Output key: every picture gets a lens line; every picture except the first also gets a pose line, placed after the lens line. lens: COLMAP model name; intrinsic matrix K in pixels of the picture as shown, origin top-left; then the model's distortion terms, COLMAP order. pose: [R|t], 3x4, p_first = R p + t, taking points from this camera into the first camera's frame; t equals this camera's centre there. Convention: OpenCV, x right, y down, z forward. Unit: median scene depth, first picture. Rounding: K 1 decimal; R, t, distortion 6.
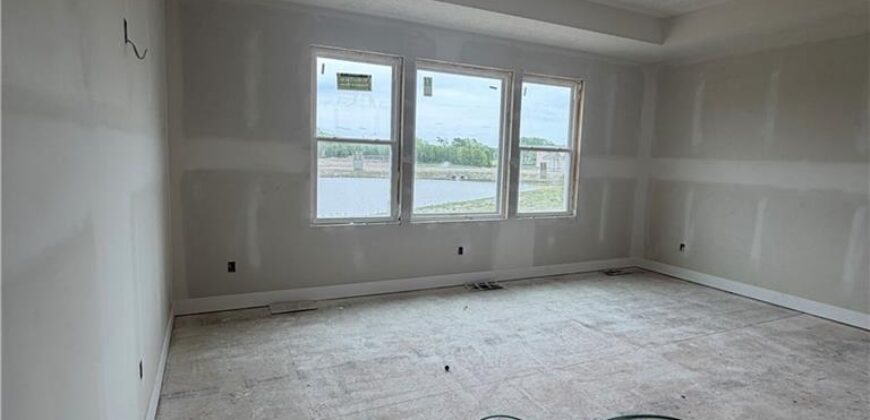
lens RADIAL K [[377.3, 0, 431.2], [0, 377.3, 206.9], [0, 0, 1]] dist [0.000392, 0.000094]
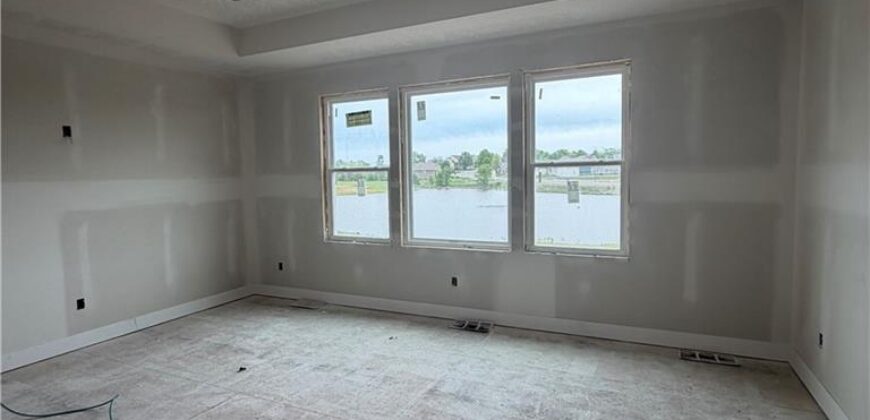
lens RADIAL K [[373.1, 0, 417.6], [0, 373.1, 211.7], [0, 0, 1]] dist [-0.001061, -0.000168]
pose [[0.729971, 0.015624, -0.683300, 0.706214], [-0.051618, 0.998144, -0.032321, -0.020765], [0.681527, 0.058864, 0.729422, 0.308802]]
